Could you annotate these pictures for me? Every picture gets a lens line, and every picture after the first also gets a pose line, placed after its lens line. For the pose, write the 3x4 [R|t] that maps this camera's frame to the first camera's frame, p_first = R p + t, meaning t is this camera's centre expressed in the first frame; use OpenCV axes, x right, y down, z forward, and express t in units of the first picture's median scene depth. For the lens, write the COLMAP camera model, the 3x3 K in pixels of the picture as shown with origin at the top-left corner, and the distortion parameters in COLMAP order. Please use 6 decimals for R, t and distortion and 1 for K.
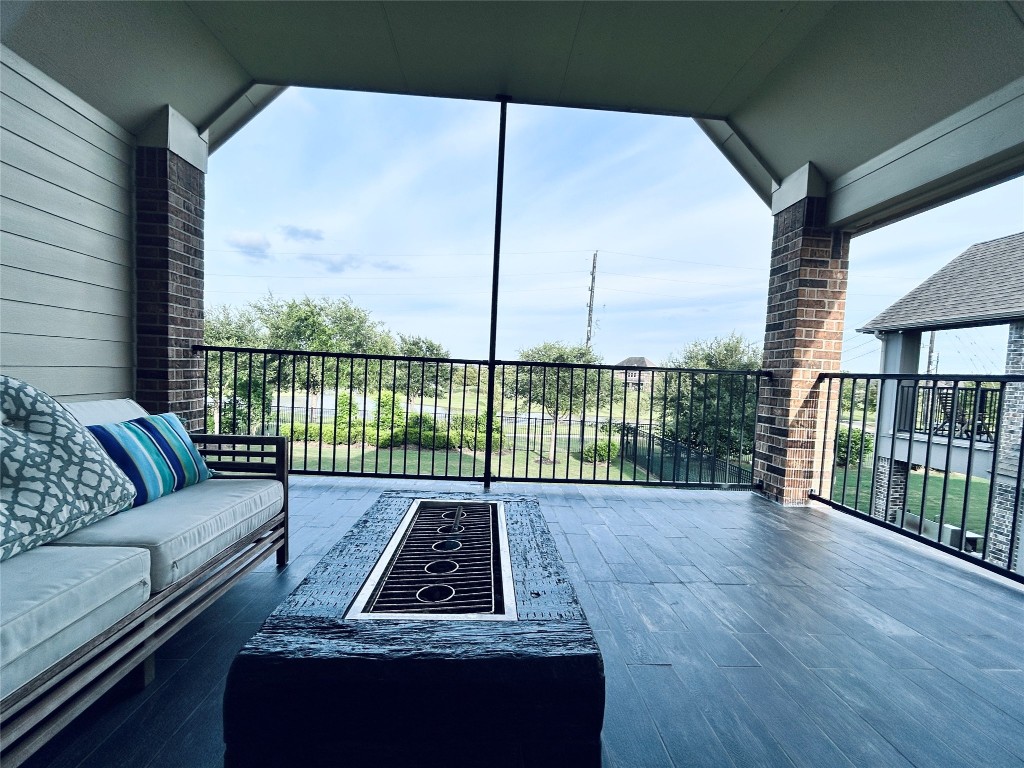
lens RADIAL K [[448.0, 0, 512.0], [0, 448.0, 384.0], [0, 0, 1]] dist [-0.000771, 0.000311]
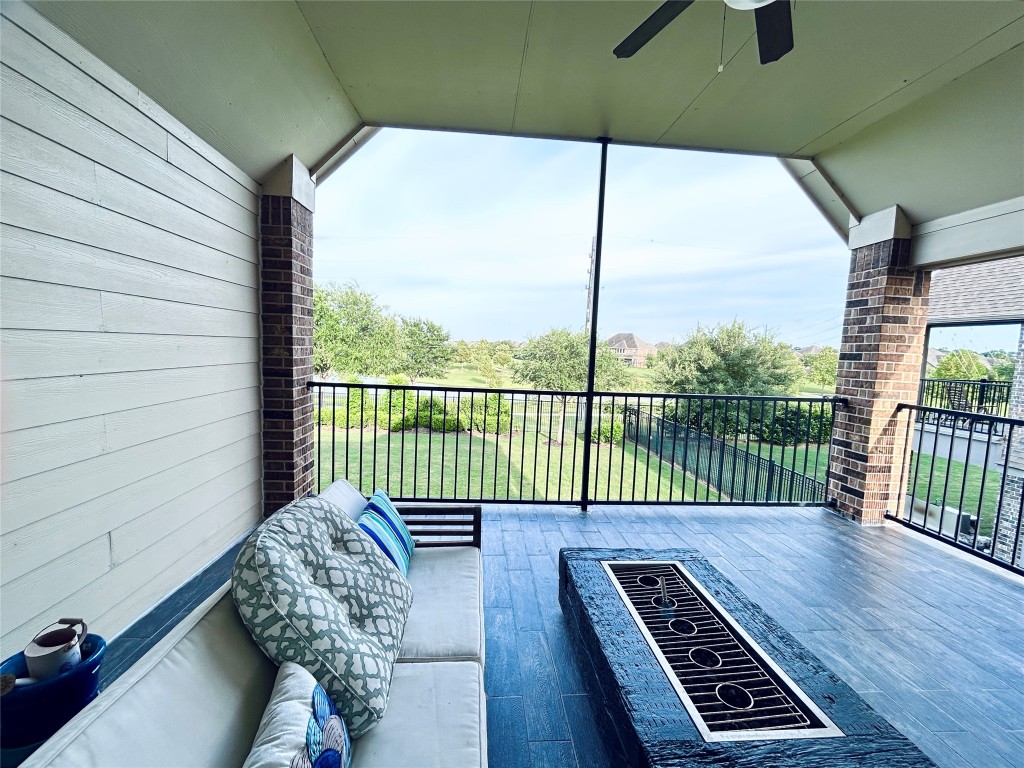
lens RADIAL K [[437.2, 0, 511.8], [0, 437.2, 376.1], [0, 0, 1]] dist [0.000951, -0.000020]
pose [[0.999717, -0.007551, 0.022568, -0.249116], [0.006665, 0.999214, 0.039085, -0.129932], [-0.022846, -0.038924, 0.998981, -0.022151]]
